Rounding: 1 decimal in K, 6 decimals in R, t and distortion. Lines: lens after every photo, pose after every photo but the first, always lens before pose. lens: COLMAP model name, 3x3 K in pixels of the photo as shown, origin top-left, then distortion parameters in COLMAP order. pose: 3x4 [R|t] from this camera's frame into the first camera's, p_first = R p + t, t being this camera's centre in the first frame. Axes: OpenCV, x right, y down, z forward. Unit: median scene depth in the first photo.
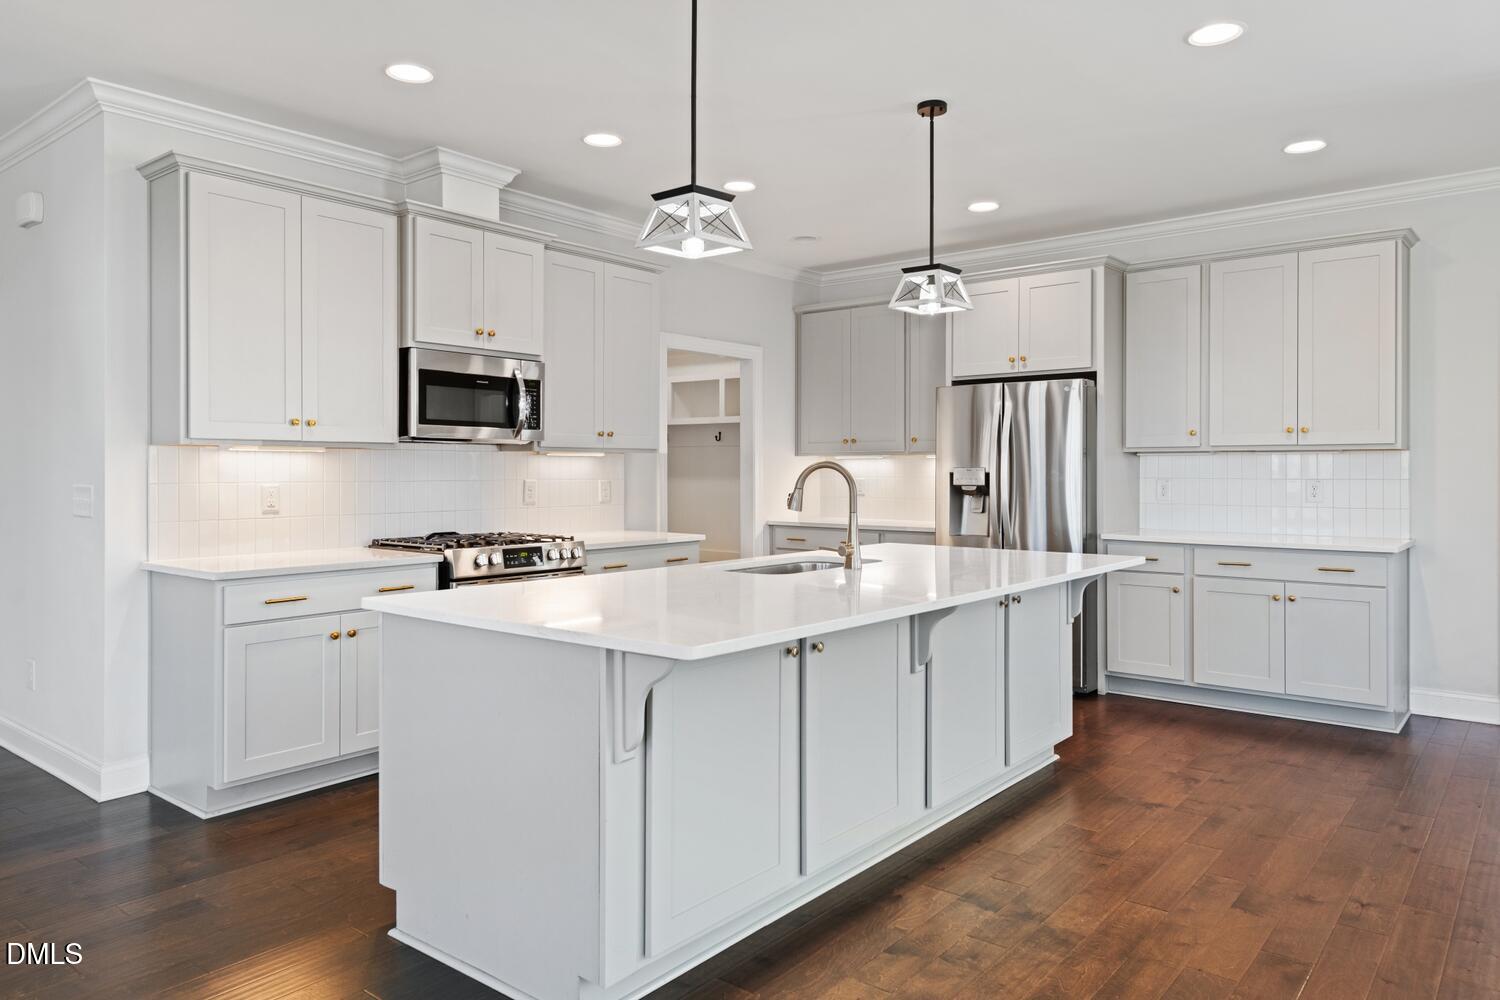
lens RADIAL K [[998.6, 0, 754.9], [0, 998.6, 465.6], [0, 0, 1]] dist [-0.002171, 0.064678]
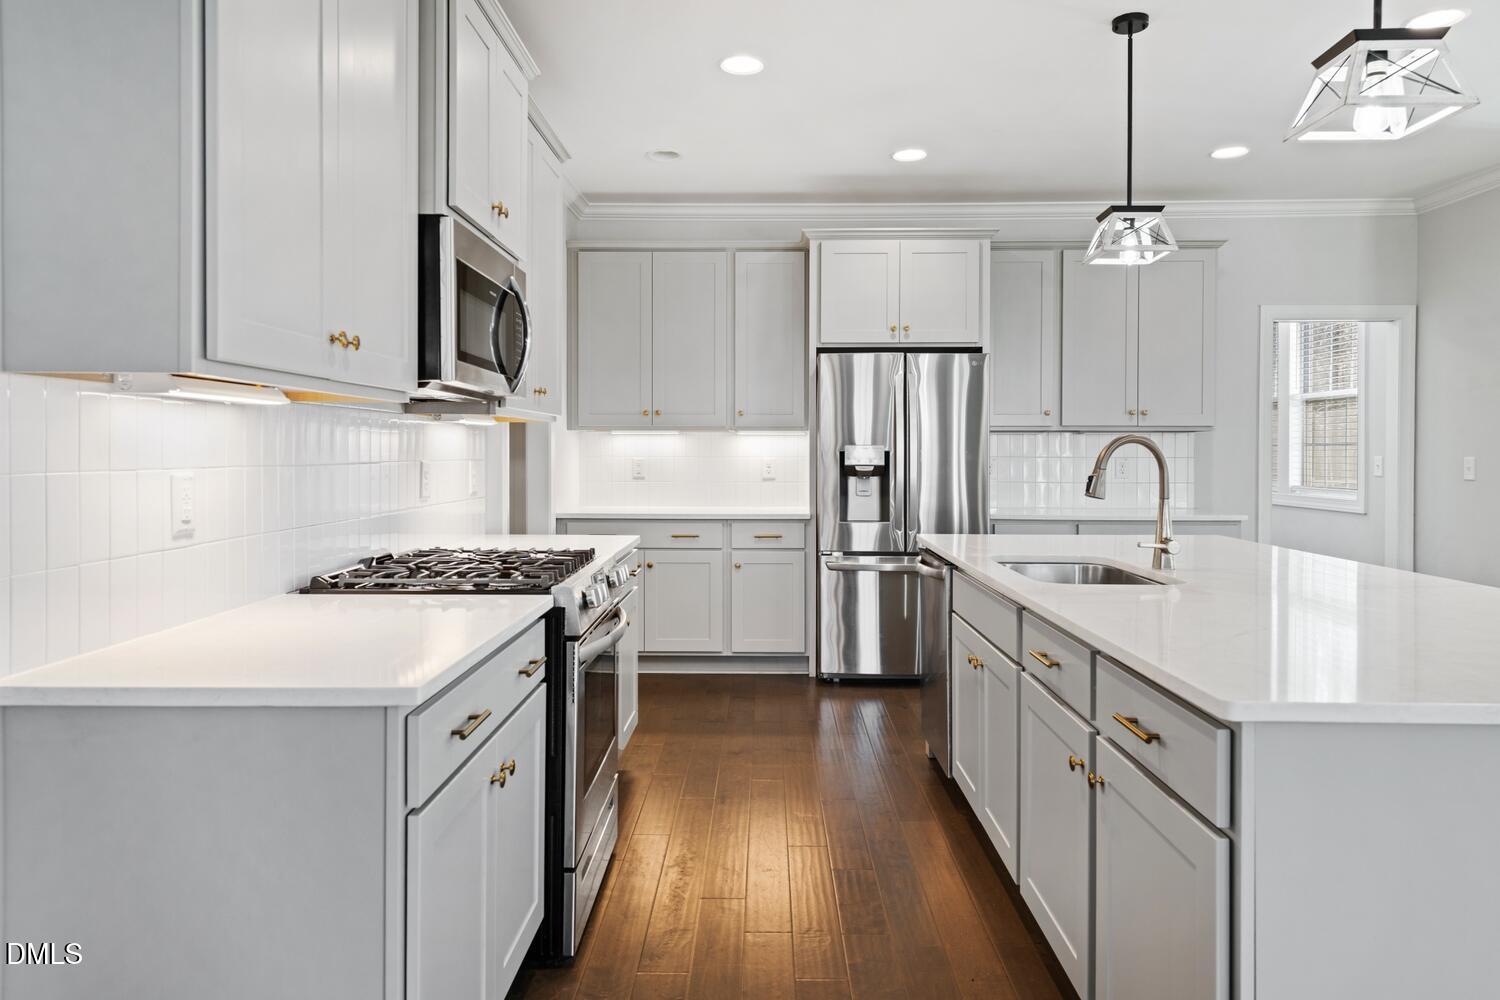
lens RADIAL K [[998.6, 0, 754.9], [0, 998.6, 465.6], [0, 0, 1]] dist [-0.002171, 0.064678]
pose [[0.778615, -0.007816, 0.627453, -0.430437], [-0.004814, 0.999819, 0.018427, 0.004131], [-0.627484, -0.017368, 0.778436, 0.369060]]
